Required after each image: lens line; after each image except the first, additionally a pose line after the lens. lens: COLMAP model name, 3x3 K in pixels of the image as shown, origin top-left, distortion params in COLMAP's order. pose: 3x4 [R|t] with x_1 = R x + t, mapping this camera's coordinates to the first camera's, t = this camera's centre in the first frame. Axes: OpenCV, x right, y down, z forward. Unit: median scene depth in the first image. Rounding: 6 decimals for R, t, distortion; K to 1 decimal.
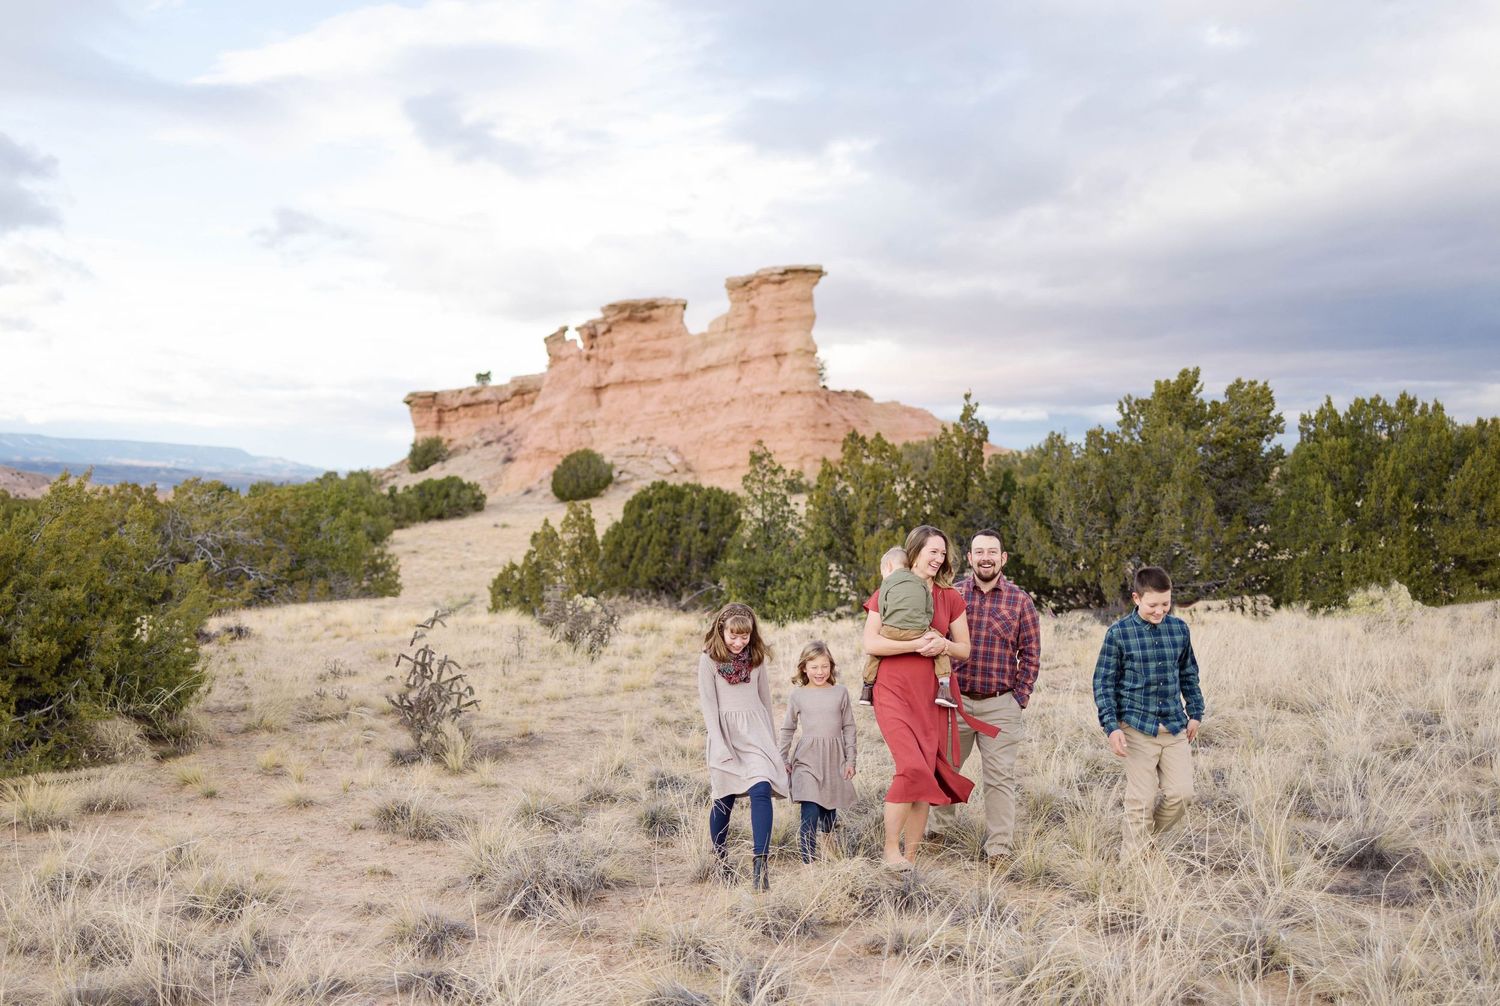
lens RADIAL K [[3647.0, 0, 750.0], [0, 3647.0, 503.0], [0, 0, 1]] dist [-0.017227, 0.040697]
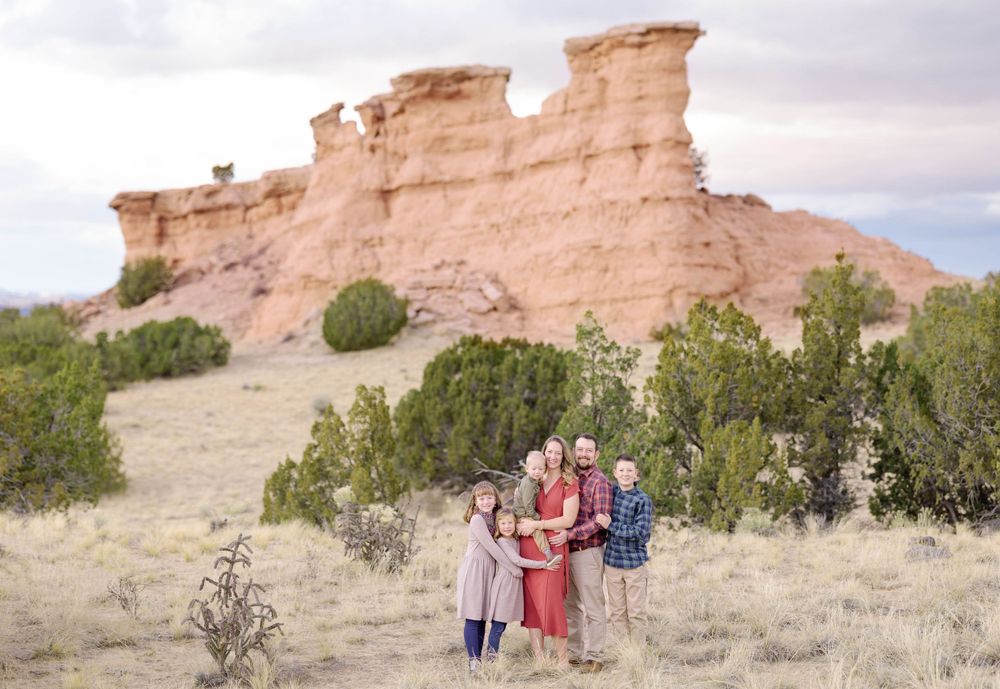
lens RADIAL K [[2697.2, 0, 500.0], [0, 2697.2, 344.5], [0, 0, 1]] dist [0.009618, 0.127874]
pose [[0.999959, -0.003640, -0.008281, -0.015091], [0.003248, 0.998893, -0.046929, 0.023095], [0.008443, 0.046900, 0.998864, 0.471005]]
